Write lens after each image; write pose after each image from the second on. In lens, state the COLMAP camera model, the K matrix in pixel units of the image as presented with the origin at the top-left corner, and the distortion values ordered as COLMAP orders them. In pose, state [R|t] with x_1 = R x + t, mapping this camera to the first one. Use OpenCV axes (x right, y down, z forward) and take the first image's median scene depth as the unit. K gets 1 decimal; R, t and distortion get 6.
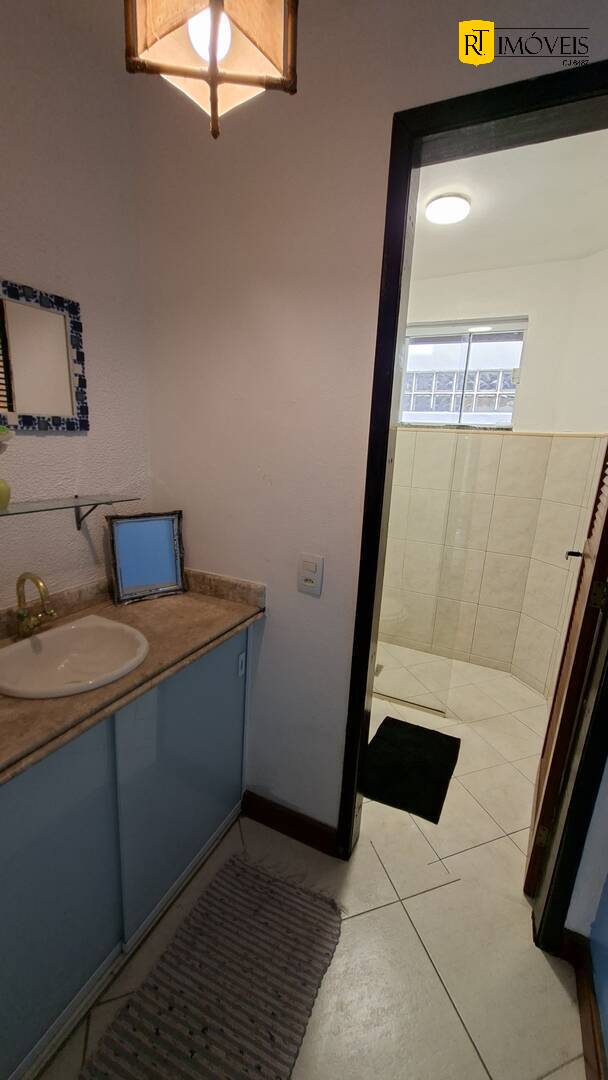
lens RADIAL K [[427.6, 0, 307.6], [0, 427.6, 541.0], [0, 0, 1]] dist [-0.001059, 0.001353]
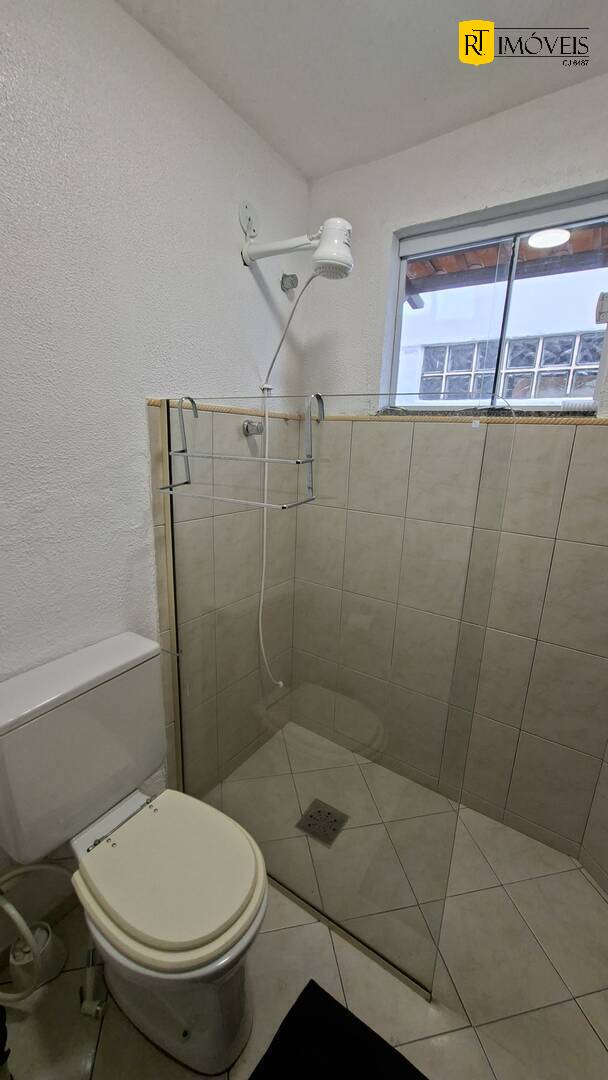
lens RADIAL K [[427.6, 0, 302.4], [0, 427.6, 544.2], [0, 0, 1]] dist [-0.001059, 0.001353]
pose [[0.989337, 0.028015, -0.142928, 0.129267], [-0.028018, 0.999605, 0.001993, -0.059185], [0.142927, 0.002033, 0.989731, 0.274990]]
